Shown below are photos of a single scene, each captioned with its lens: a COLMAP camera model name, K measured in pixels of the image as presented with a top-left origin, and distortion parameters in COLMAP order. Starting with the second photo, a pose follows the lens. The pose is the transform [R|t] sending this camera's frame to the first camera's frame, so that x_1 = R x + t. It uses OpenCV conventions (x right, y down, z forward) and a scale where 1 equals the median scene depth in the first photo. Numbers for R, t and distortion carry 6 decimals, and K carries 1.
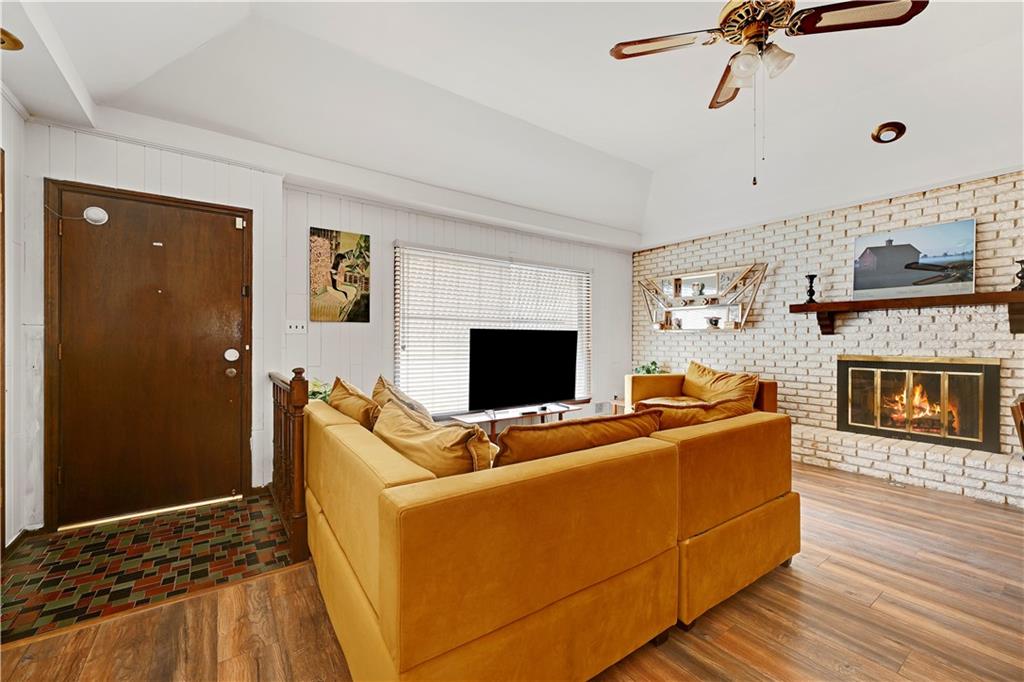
lens RADIAL K [[408.1, 0, 509.7], [0, 408.1, 339.7], [0, 0, 1]] dist [0.002912, 0.000147]
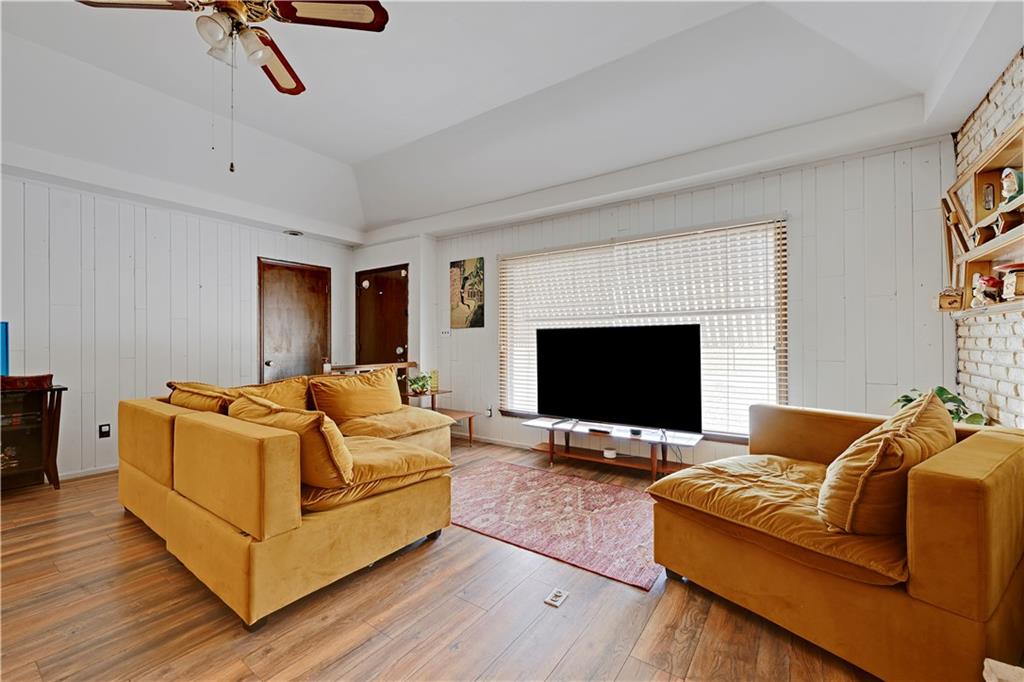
lens RADIAL K [[408.1, 0, 505.5], [0, 408.1, 340.2], [0, 0, 1]] dist [0.002912, 0.000147]
pose [[0.346321, -0.010173, -0.938061, 0.846514], [0.004137, 0.999948, -0.009316, 0.009337], [0.938107, -0.000655, 0.346345, 0.637502]]
